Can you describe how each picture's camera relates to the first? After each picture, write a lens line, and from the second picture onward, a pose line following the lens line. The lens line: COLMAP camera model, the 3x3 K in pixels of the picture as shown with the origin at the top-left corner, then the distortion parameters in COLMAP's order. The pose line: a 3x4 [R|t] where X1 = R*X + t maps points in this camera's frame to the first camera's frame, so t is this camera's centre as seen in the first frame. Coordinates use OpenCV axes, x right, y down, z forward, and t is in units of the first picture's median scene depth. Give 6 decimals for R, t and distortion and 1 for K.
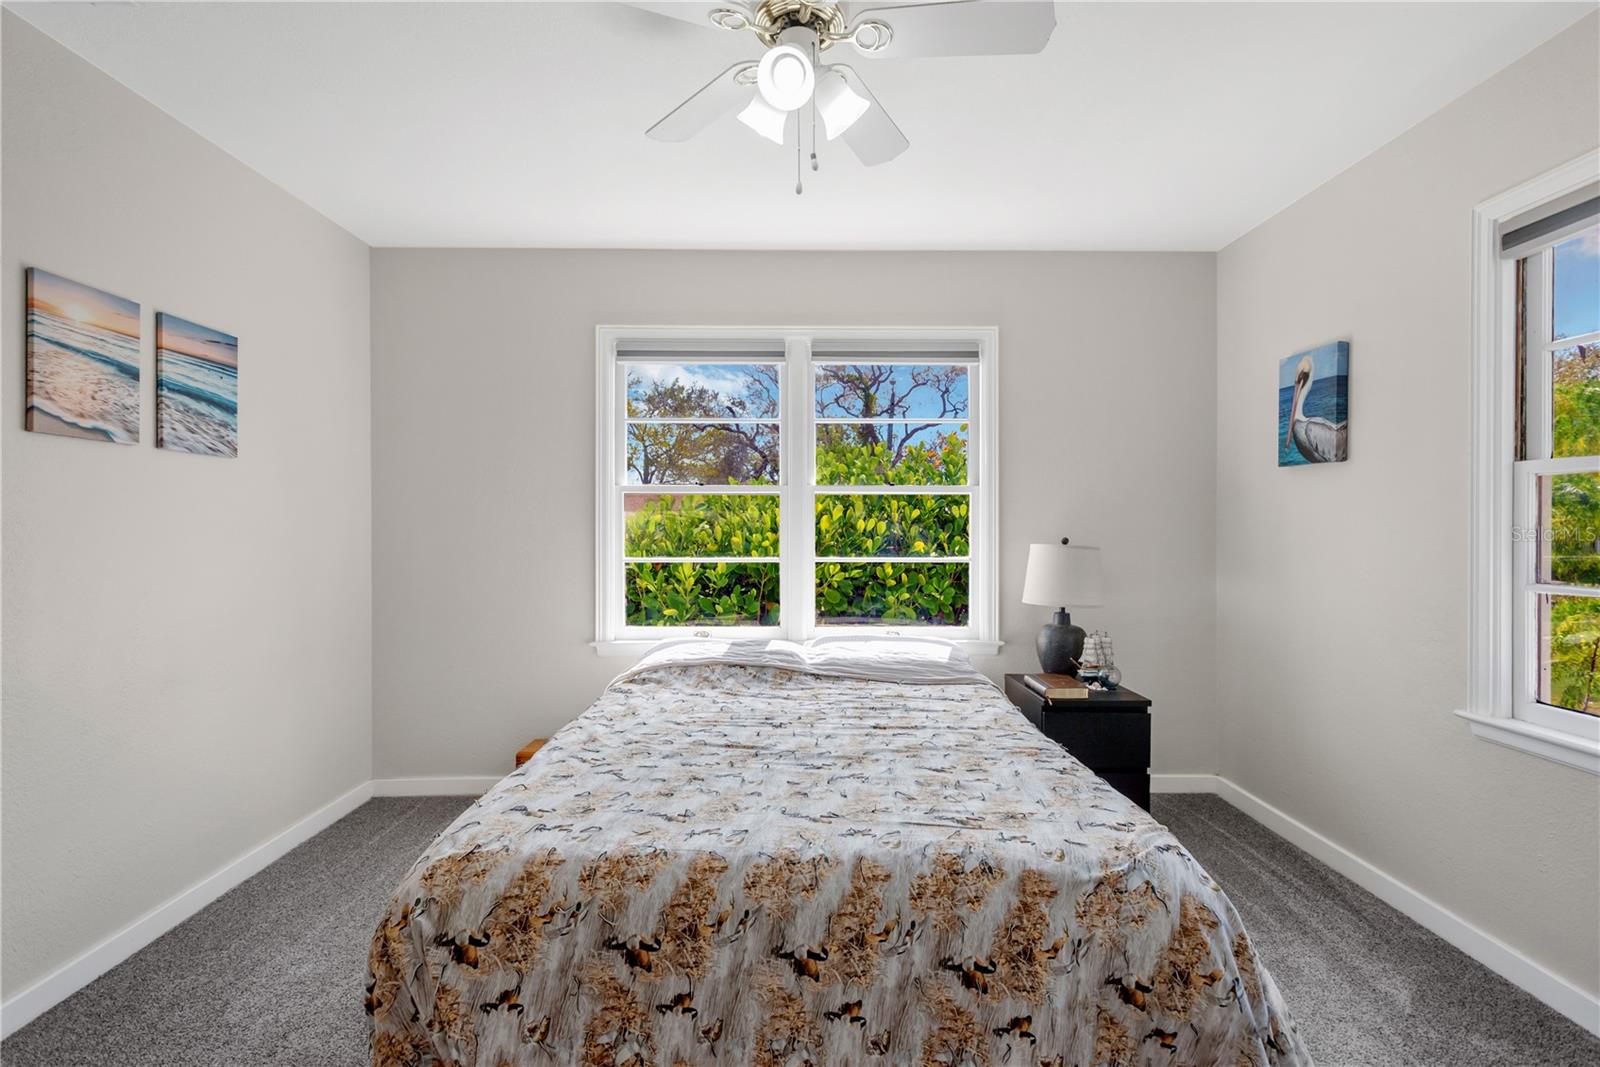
lens RADIAL K [[739.1, 0, 801.6], [0, 739.1, 531.5], [0, 0, 1]] dist [0.014677, -0.001321]
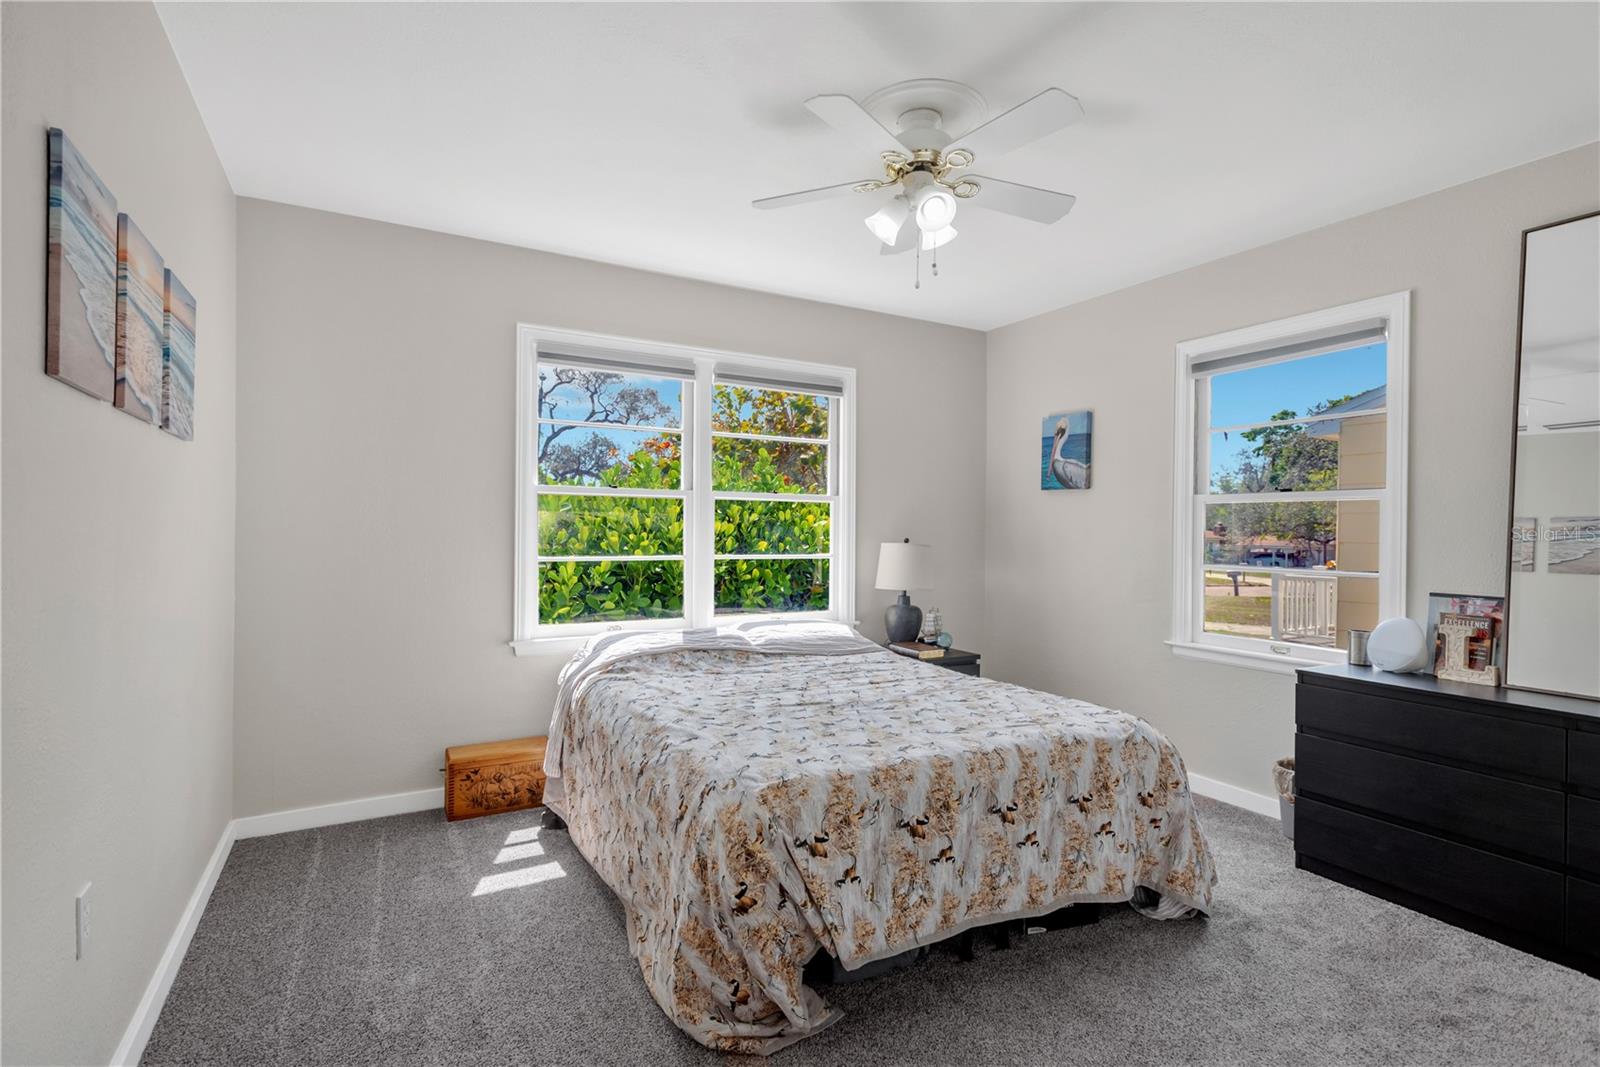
lens RADIAL K [[739.1, 0, 791.4], [0, 739.1, 531.4], [0, 0, 1]] dist [0.014677, -0.001321]
pose [[0.884105, 0.006771, 0.467238, -0.540750], [-0.005789, 0.999977, -0.003538, 0.002885], [-0.467252, 0.000423, 0.884124, -0.071117]]
